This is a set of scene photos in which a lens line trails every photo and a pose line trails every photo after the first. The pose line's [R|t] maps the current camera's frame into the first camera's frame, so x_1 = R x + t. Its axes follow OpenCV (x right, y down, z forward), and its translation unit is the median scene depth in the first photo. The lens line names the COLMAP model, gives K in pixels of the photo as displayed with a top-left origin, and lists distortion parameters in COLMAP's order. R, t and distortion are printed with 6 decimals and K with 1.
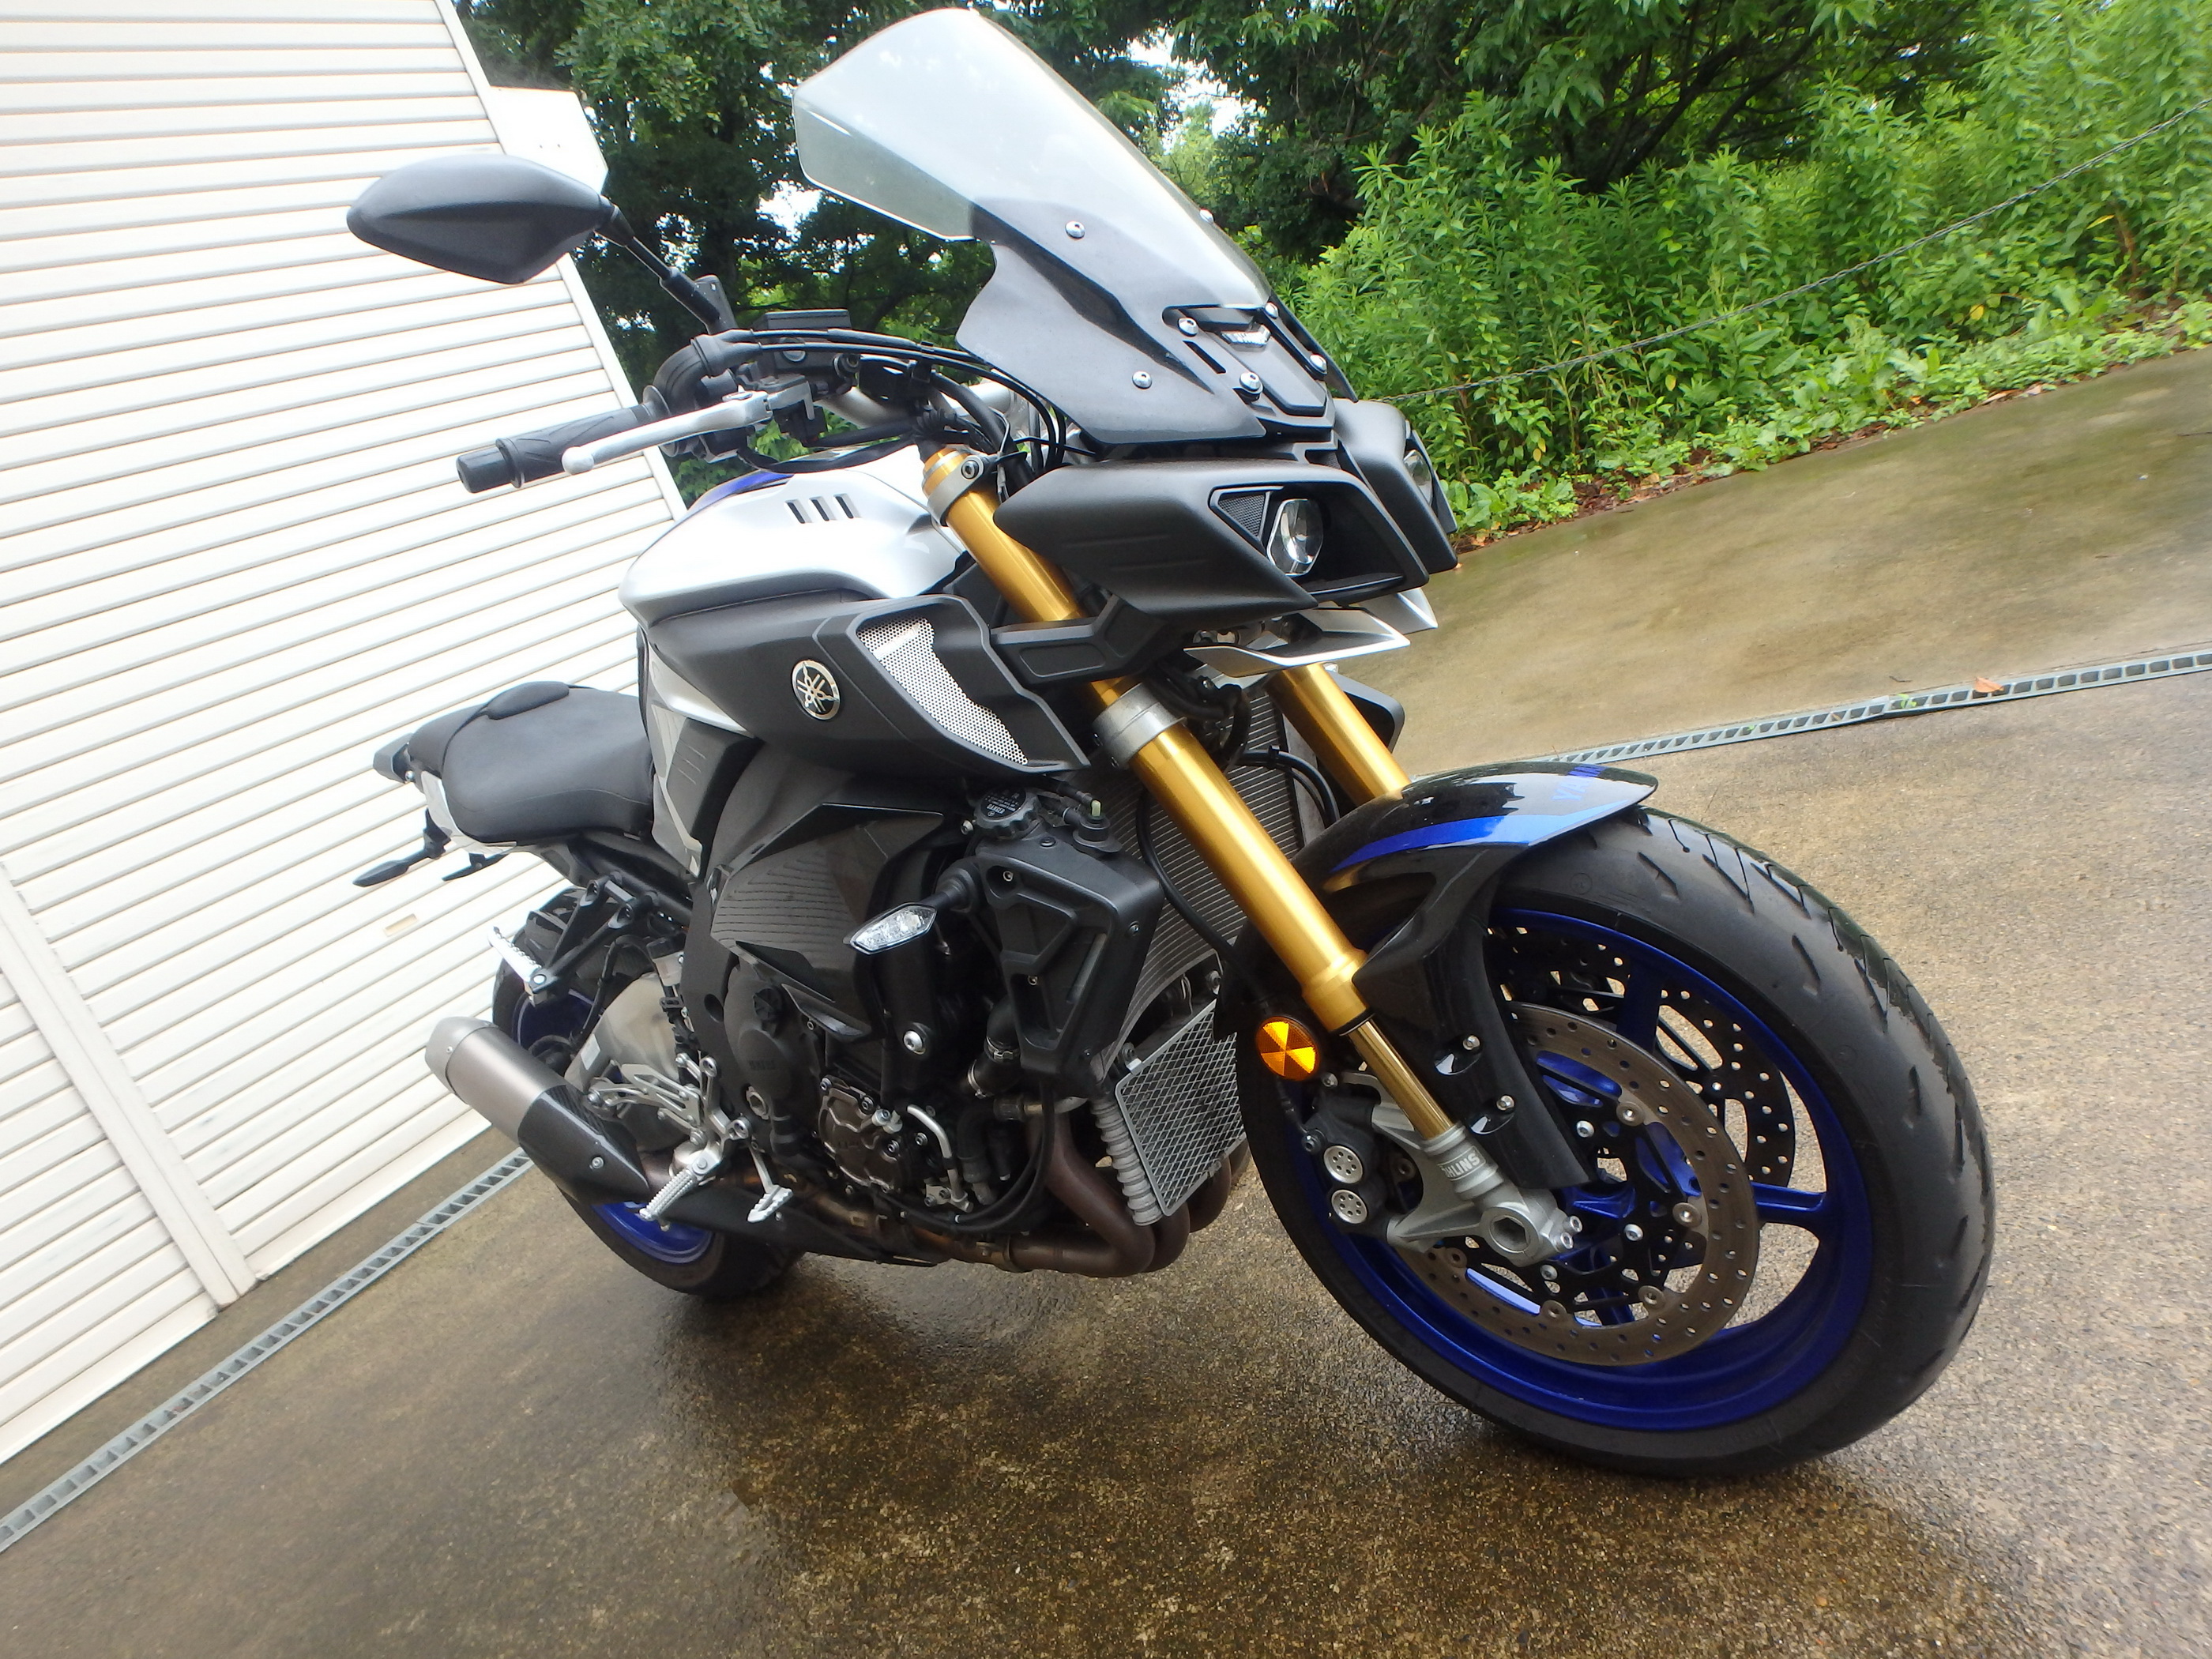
lens RADIAL K [[1326.7, 0, 1144.4], [0, 1326.7, 839.2], [0, 0, 1]] dist [-0.055293, 0.002388]
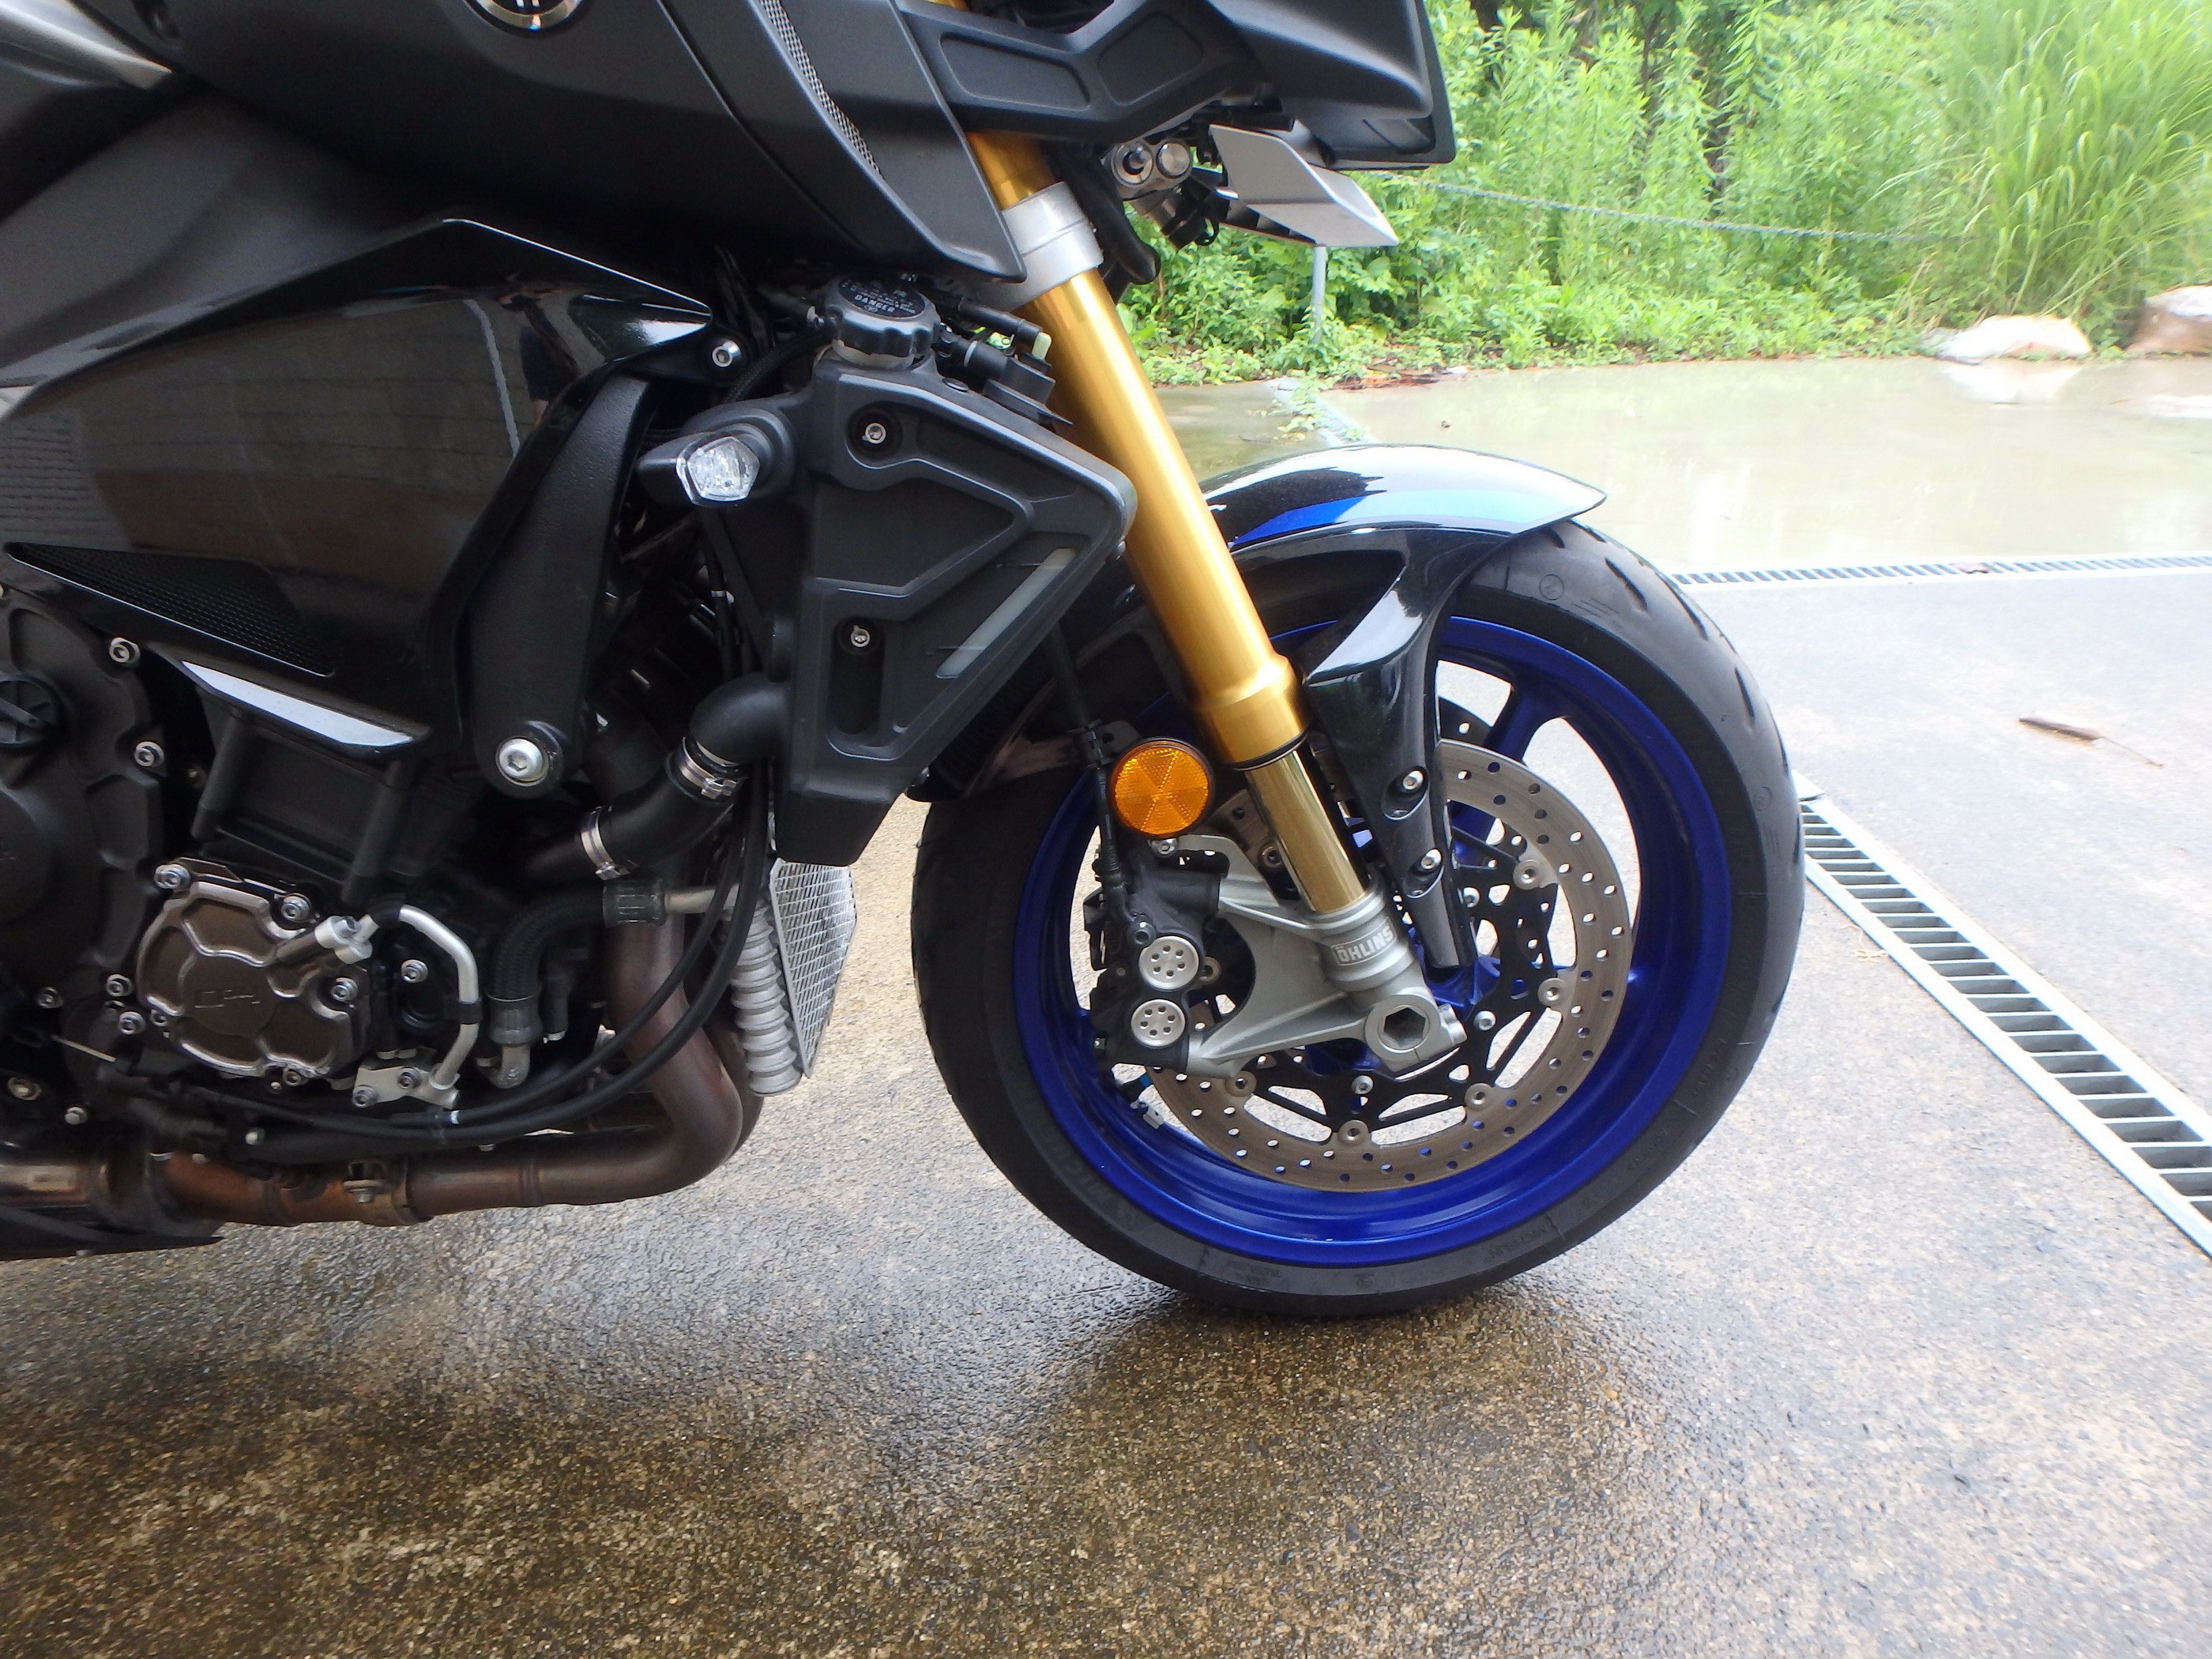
lens RADIAL K [[1338.6, 0, 1094.0], [0, 1338.6, 826.2], [0, 0, 1]] dist [-0.042227, 0.002080]
pose [[0.753543, 0.041031, 0.656117, -0.256834], [-0.057116, 0.998363, 0.003164, 0.121368], [-0.654912, -0.039859, 0.754653, 0.331031]]
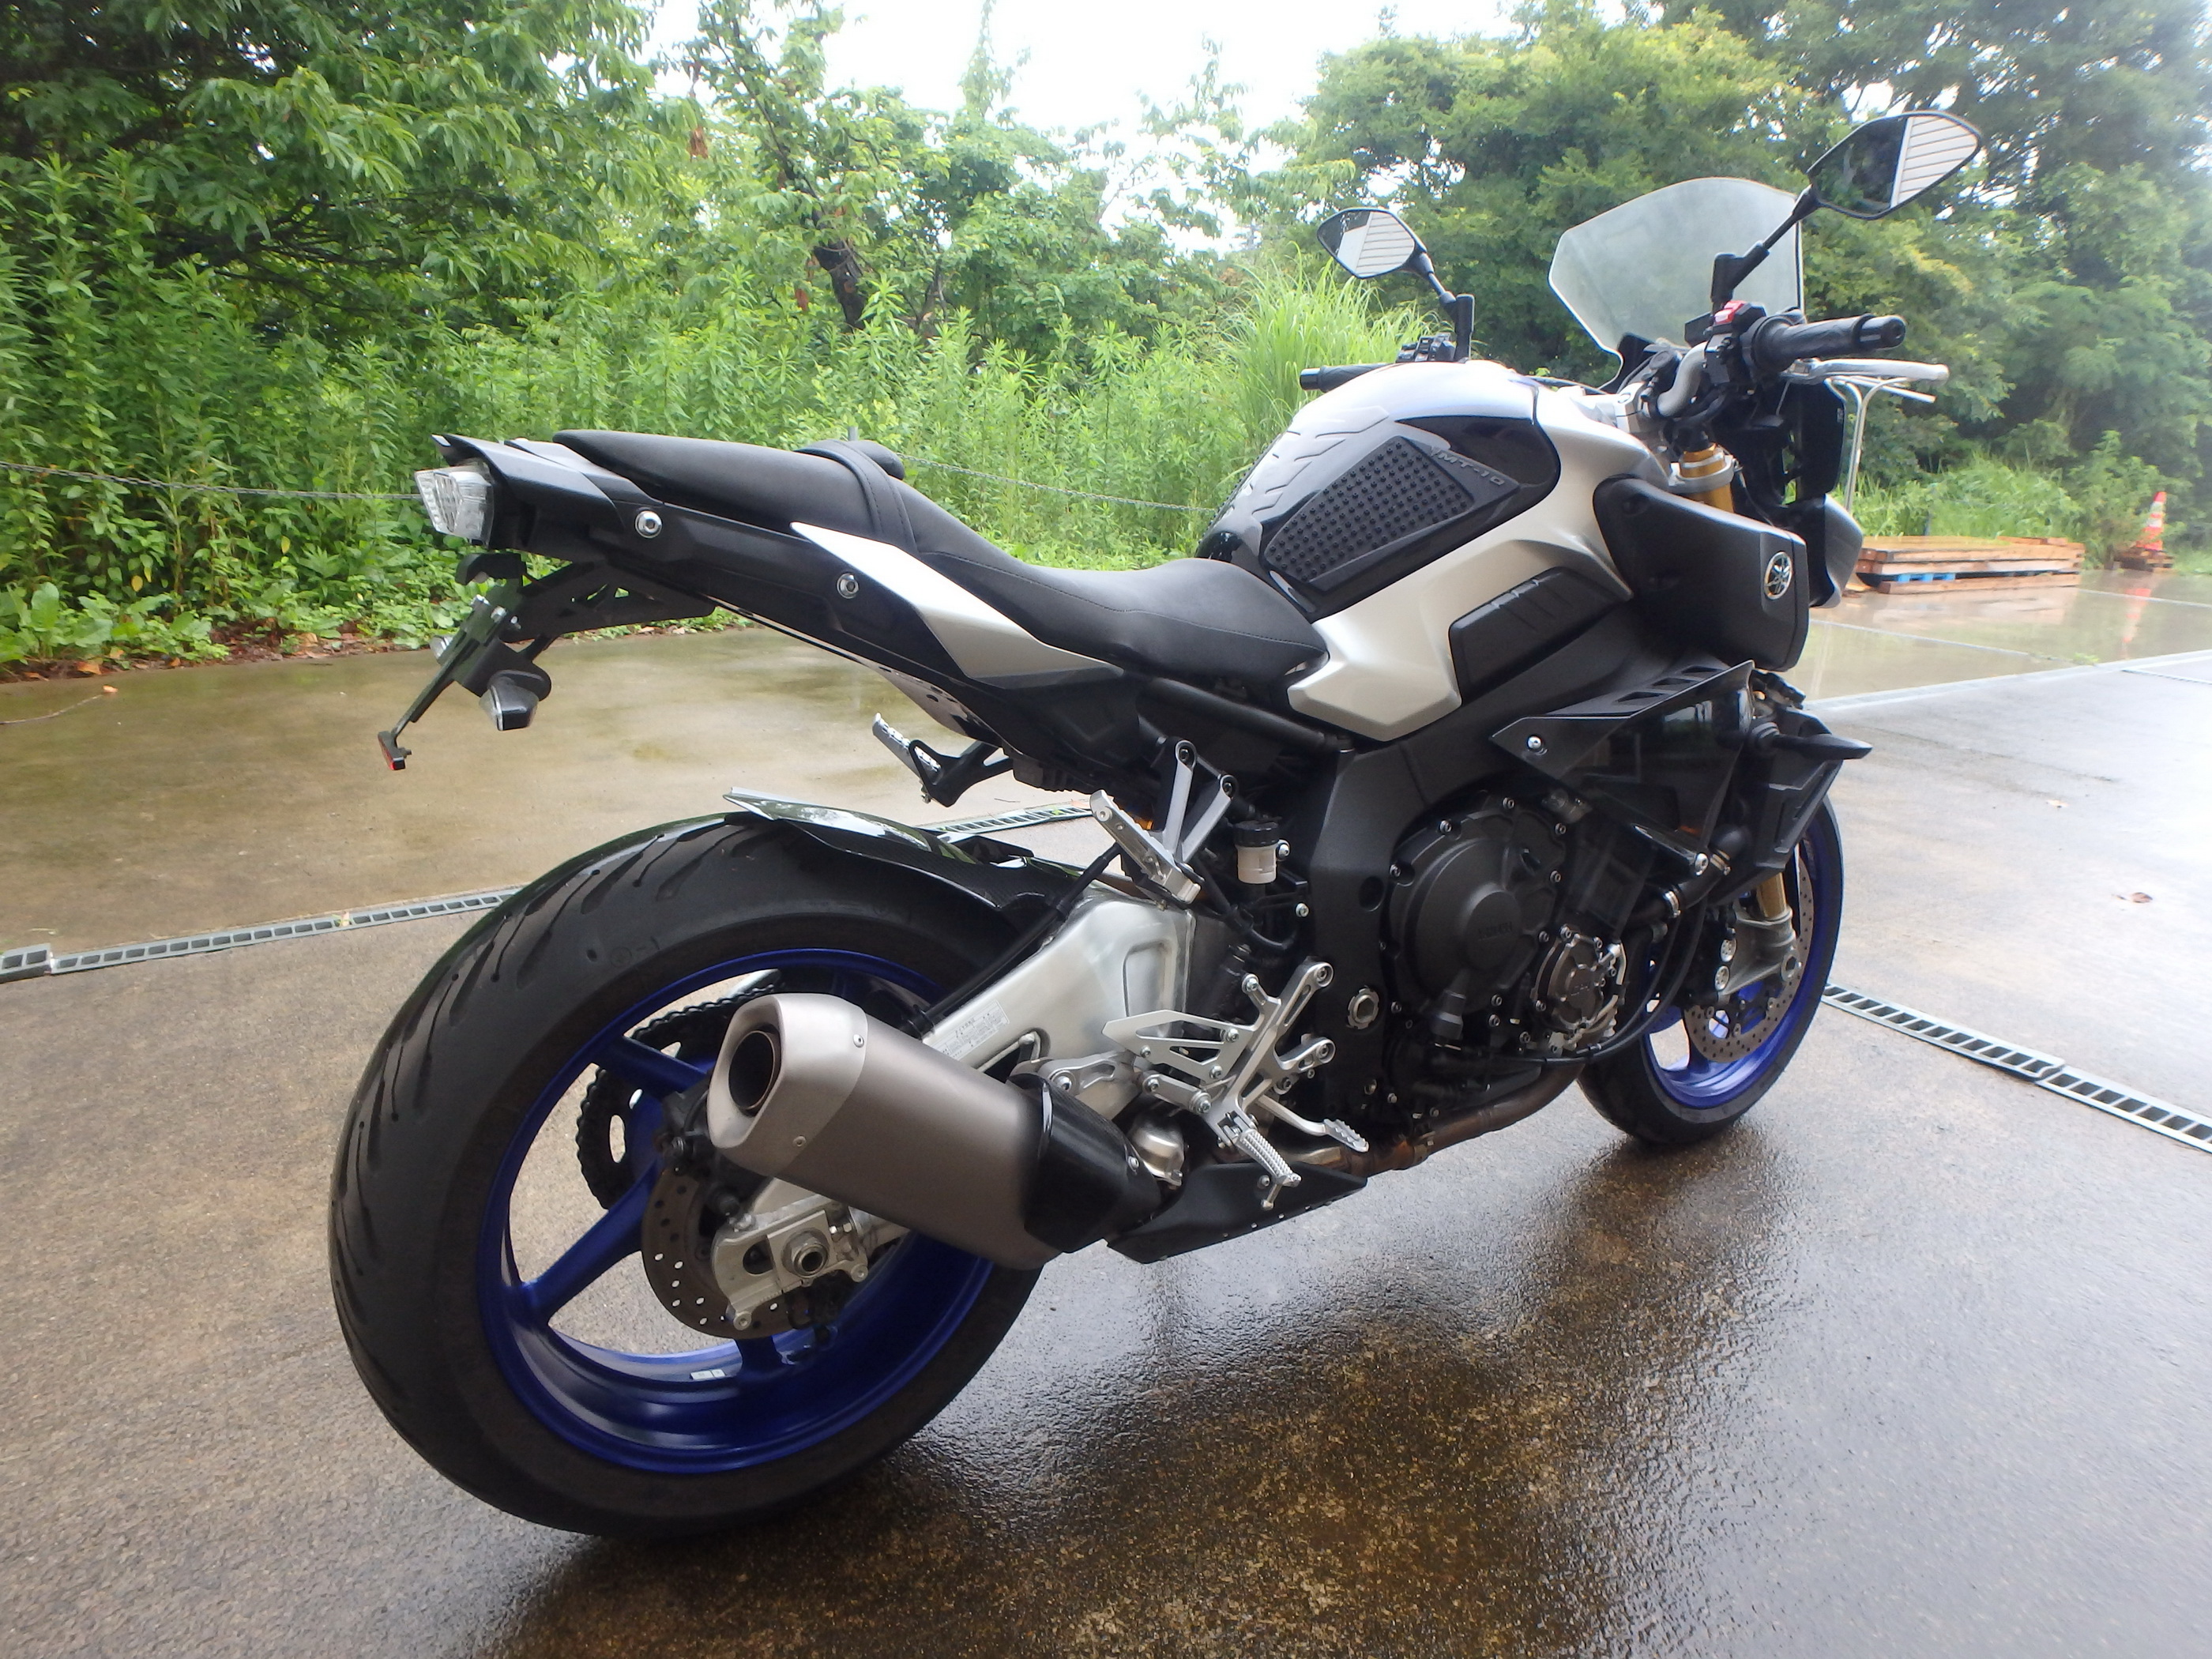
lens RADIAL K [[1314.7, 0, 1116.6], [0, 1314.7, 818.6], [0, 0, 1]] dist [-0.054002, 0.013377]
pose [[0.334651, 0.101649, 0.936844, -1.126031], [0.102354, 0.984363, -0.143366, 0.173454], [-0.936767, 0.143868, 0.319014, 0.806753]]
